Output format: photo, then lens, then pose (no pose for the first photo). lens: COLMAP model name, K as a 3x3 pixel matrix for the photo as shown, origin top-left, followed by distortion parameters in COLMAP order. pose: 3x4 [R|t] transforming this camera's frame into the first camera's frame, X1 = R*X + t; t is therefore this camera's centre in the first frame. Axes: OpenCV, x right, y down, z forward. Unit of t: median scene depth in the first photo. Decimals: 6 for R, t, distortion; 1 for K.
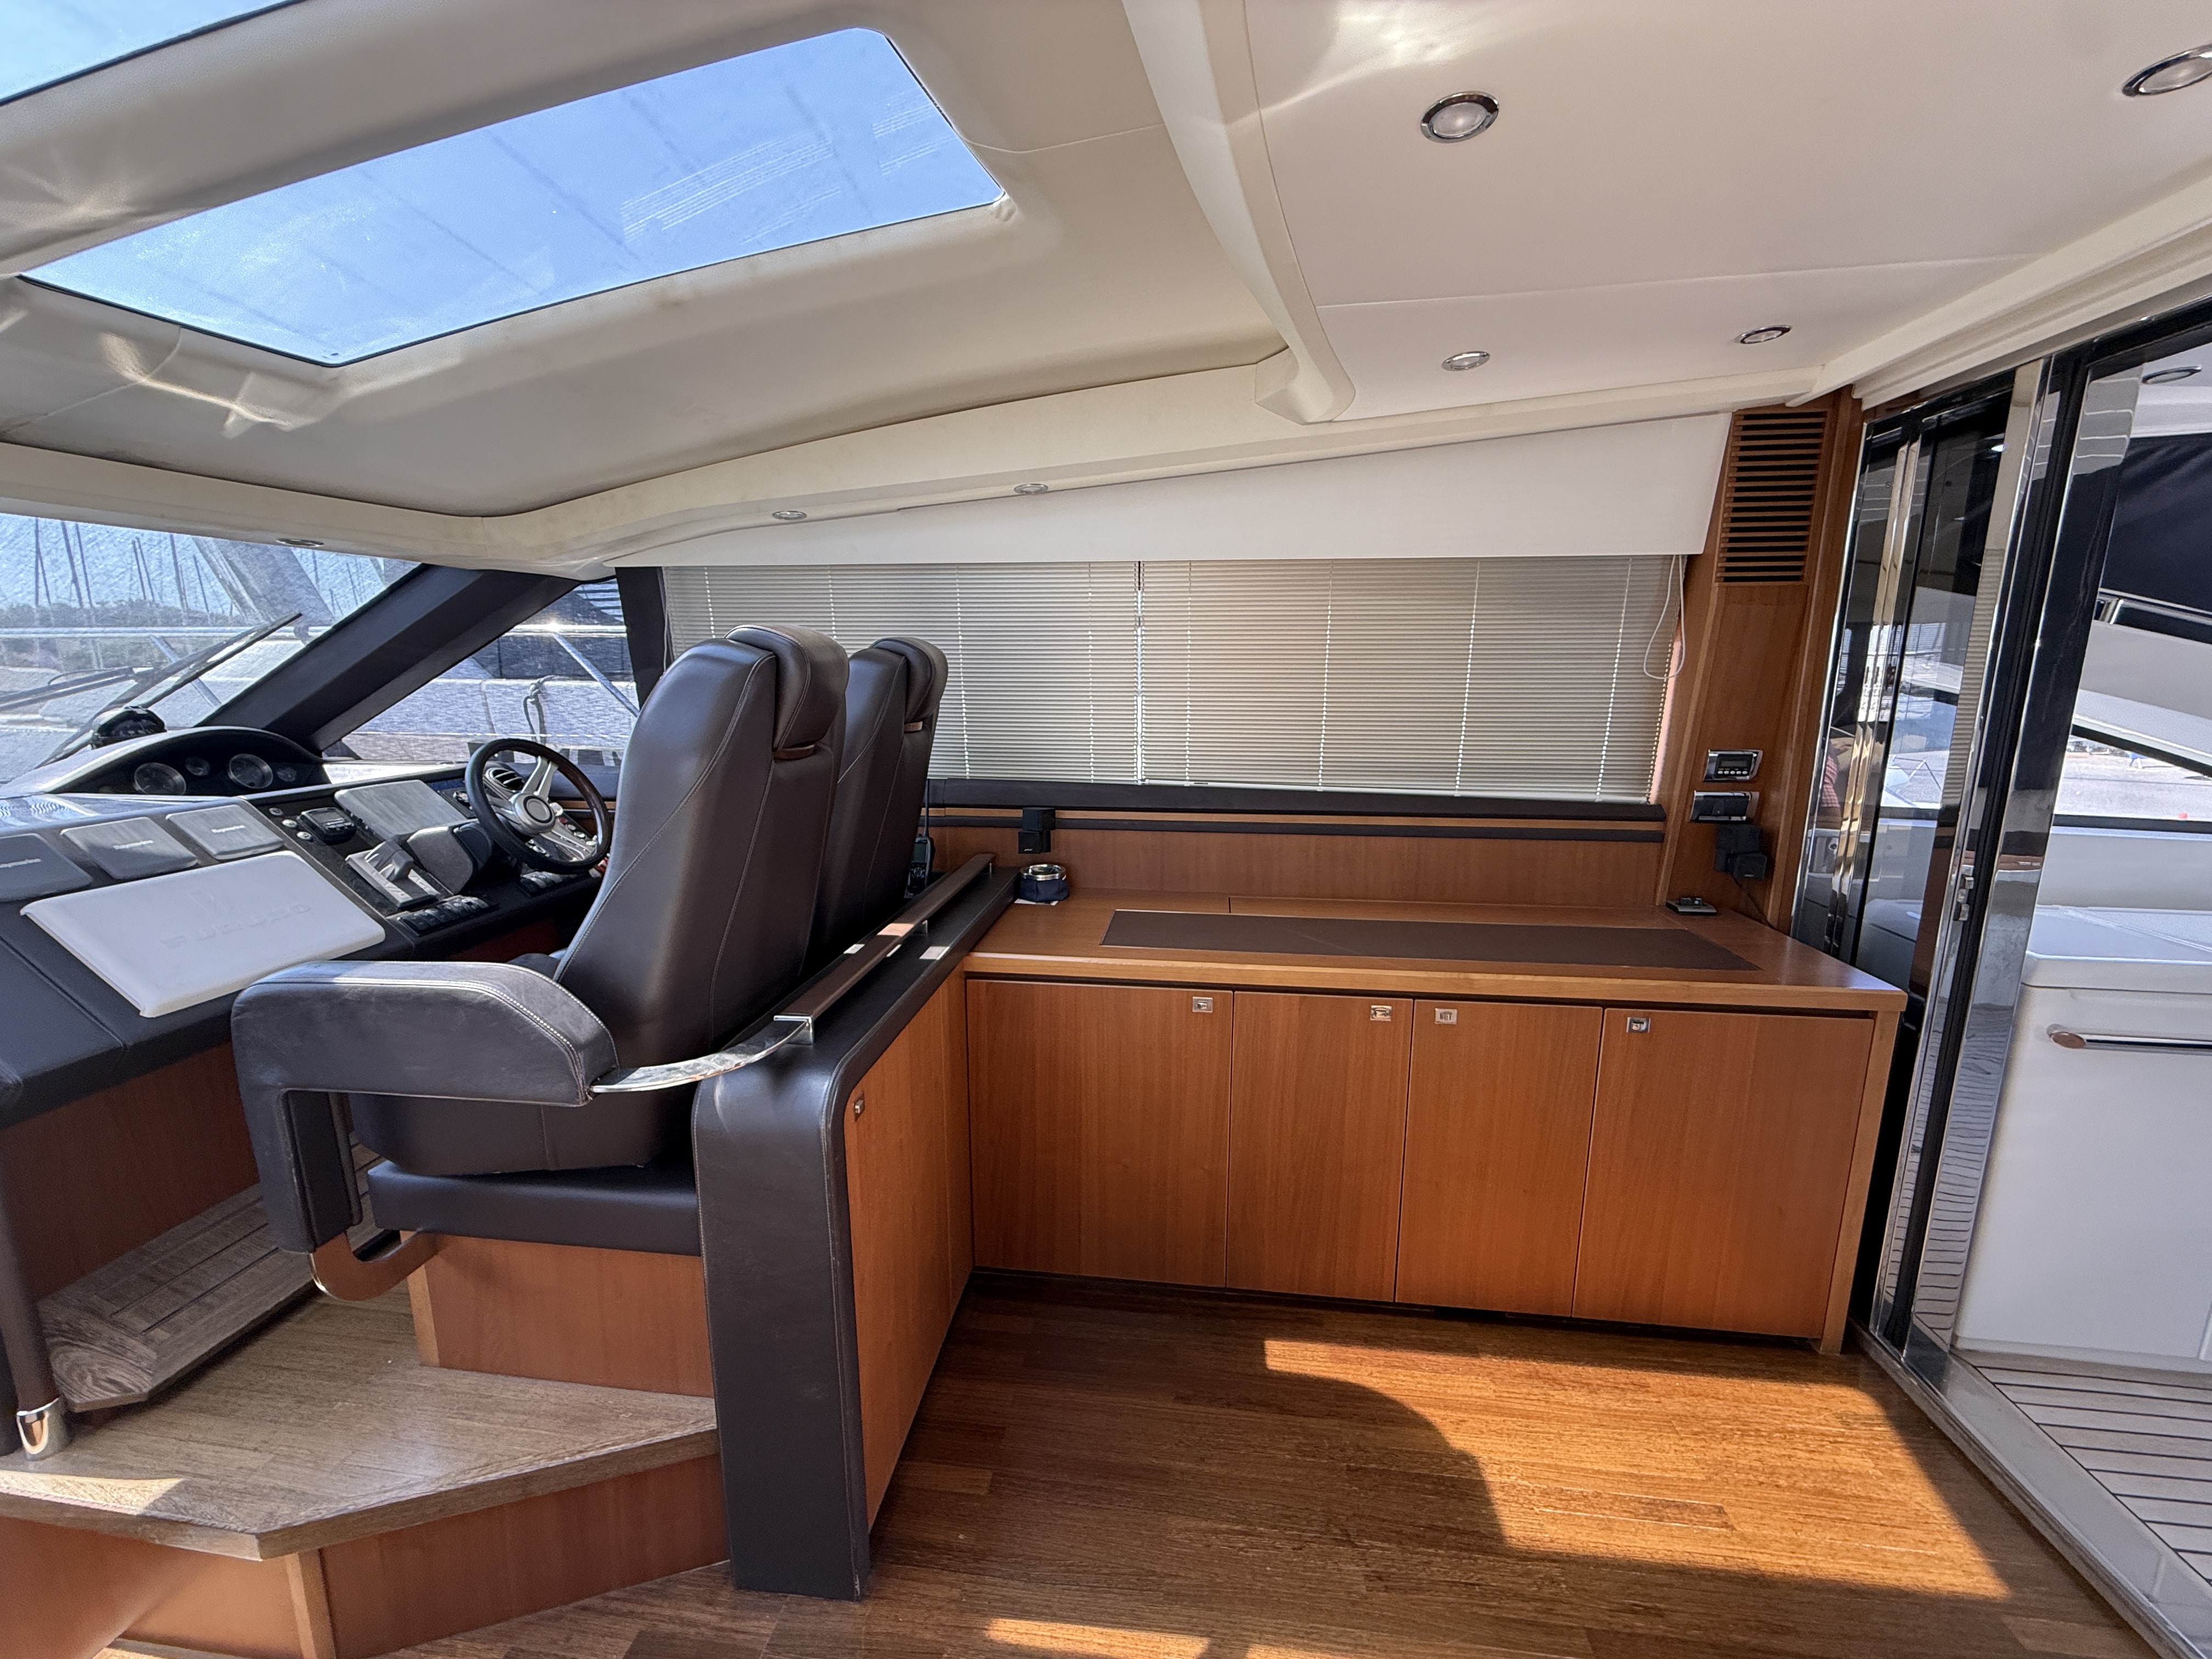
lens RADIAL K [[886.8, 0, 1114.3], [0, 886.8, 836.7], [0, 0, 1]] dist [-0.000888, -0.000168]
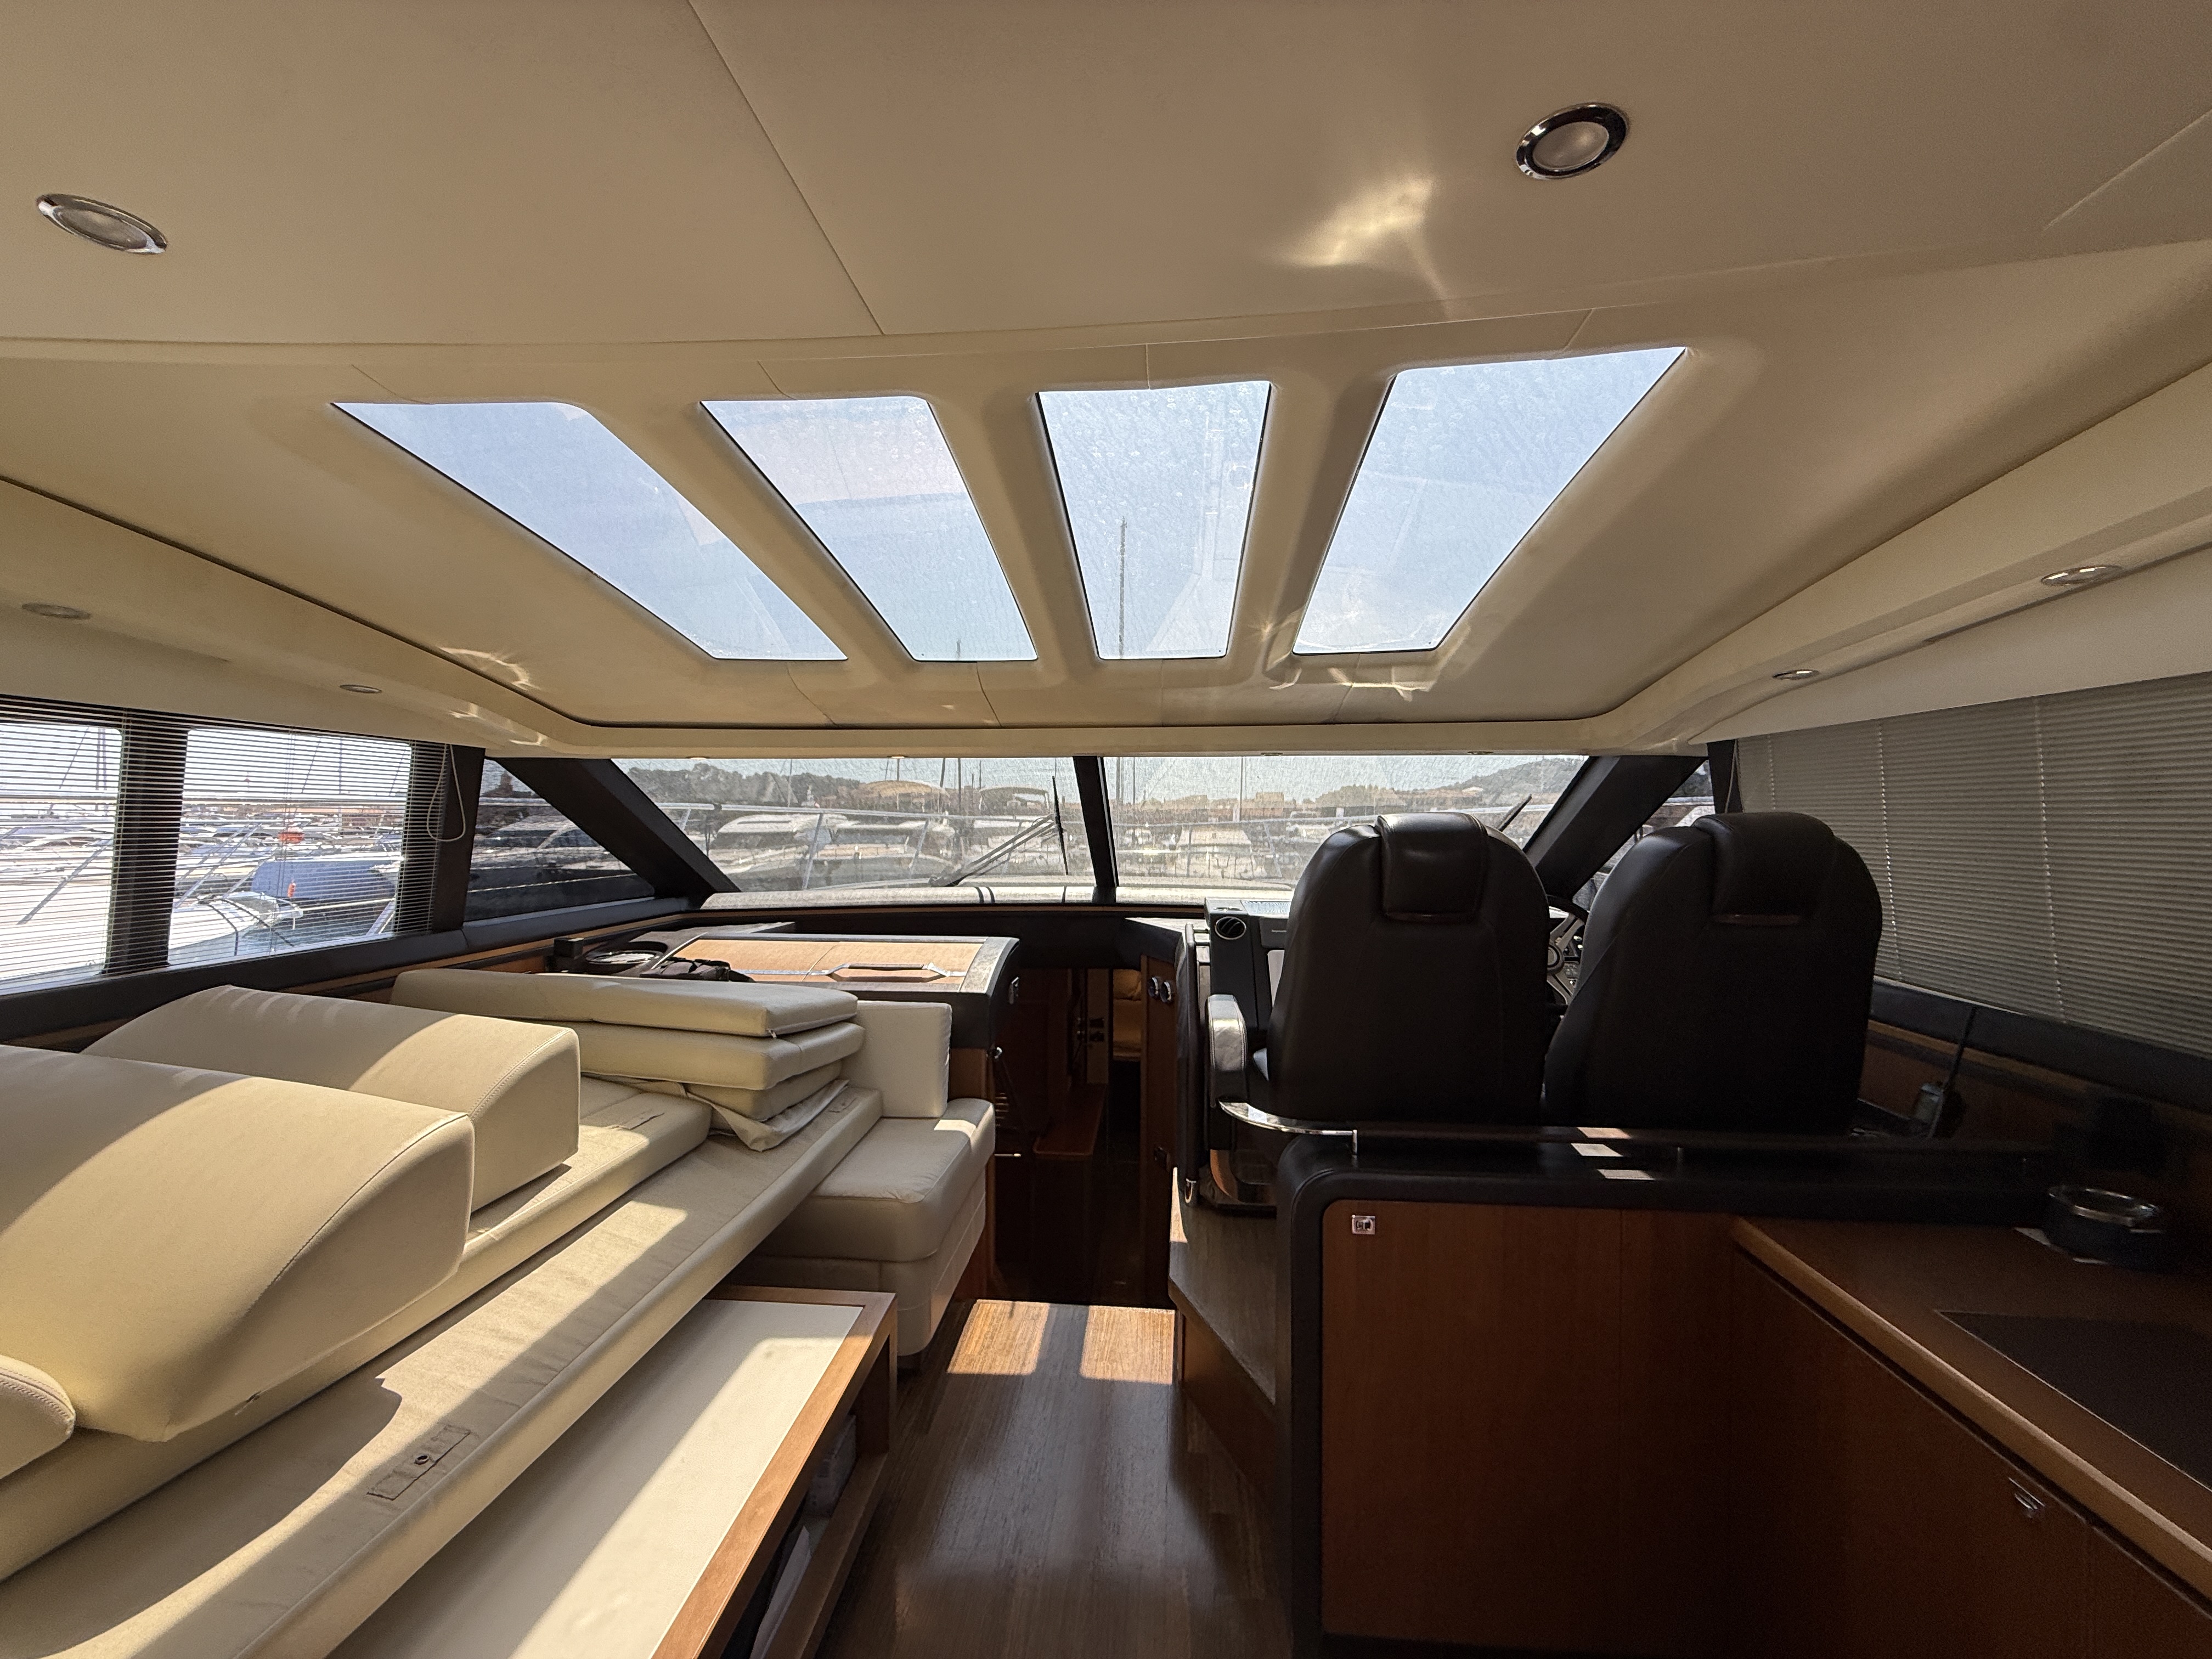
lens RADIAL K [[886.8, 0, 1107.9], [0, 886.8, 820.7], [0, 0, 1]] dist [-0.000888, -0.000168]
pose [[0.037637, 0.003163, -0.999286, 0.528922], [-0.185790, 0.982582, -0.003888, -0.093650], [0.981868, 0.185804, 0.037569, 0.340622]]
